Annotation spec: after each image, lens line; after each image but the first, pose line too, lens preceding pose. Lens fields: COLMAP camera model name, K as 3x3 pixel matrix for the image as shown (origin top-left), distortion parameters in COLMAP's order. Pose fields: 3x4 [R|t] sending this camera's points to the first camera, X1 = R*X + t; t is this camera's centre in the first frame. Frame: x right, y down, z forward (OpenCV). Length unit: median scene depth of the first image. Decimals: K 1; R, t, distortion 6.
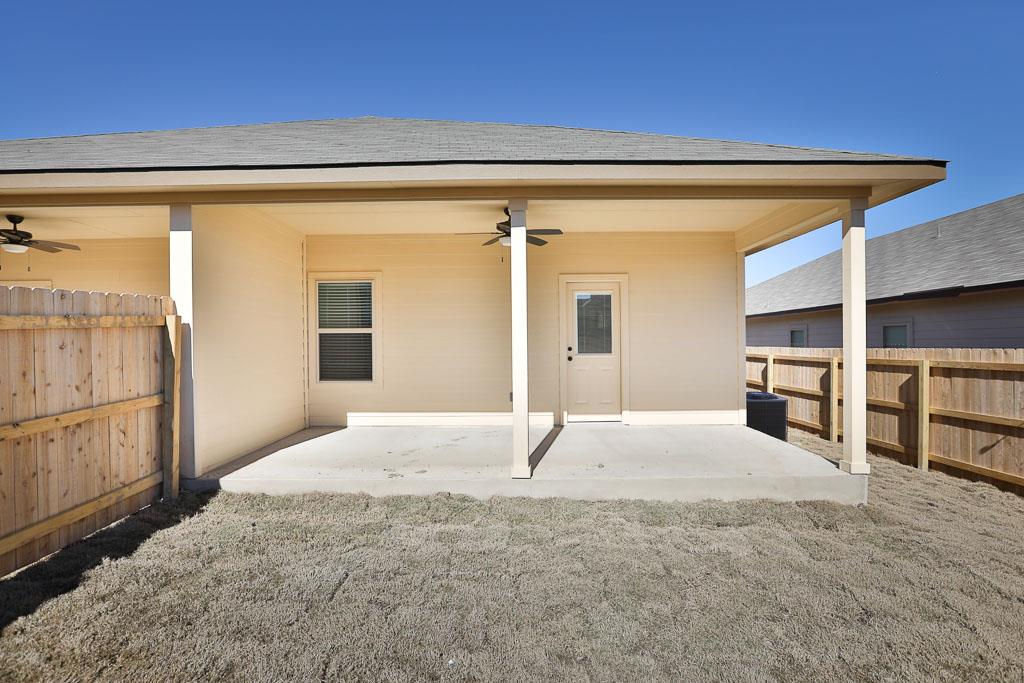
lens RADIAL K [[518.8, 0, 512.2], [0, 518.8, 342.9], [0, 0, 1]] dist [-0.021649, 0.000621]
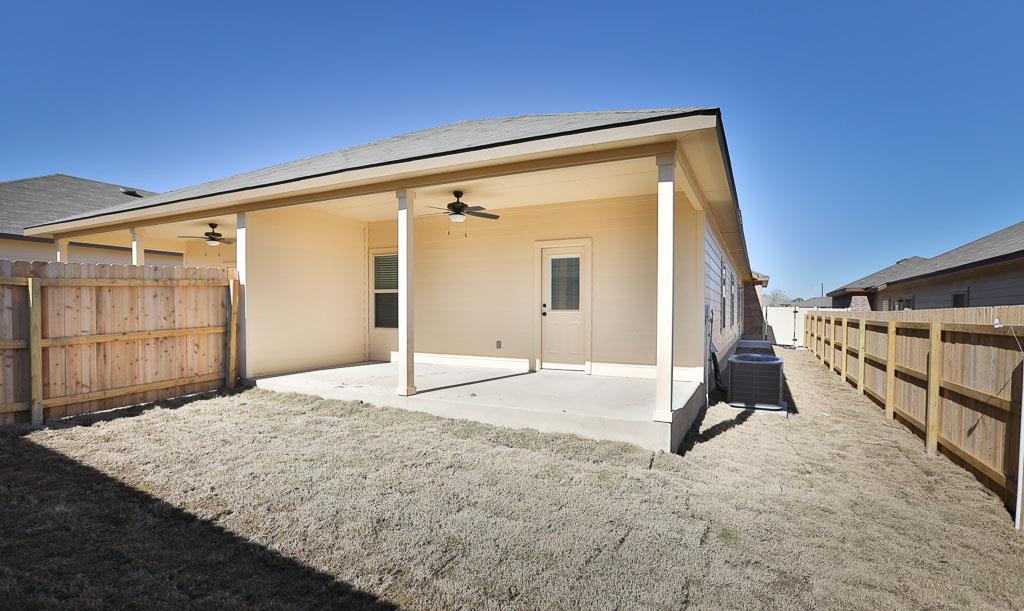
lens RADIAL K [[488.3, 0, 512.8], [0, 488.3, 321.3], [0, 0, 1]] dist [-0.039114, 0.000046]
pose [[0.897946, 0.020573, -0.439624, 0.836010], [-0.011270, 0.999654, 0.023760, 0.034185], [0.439961, -0.016381, 0.897868, -0.008896]]
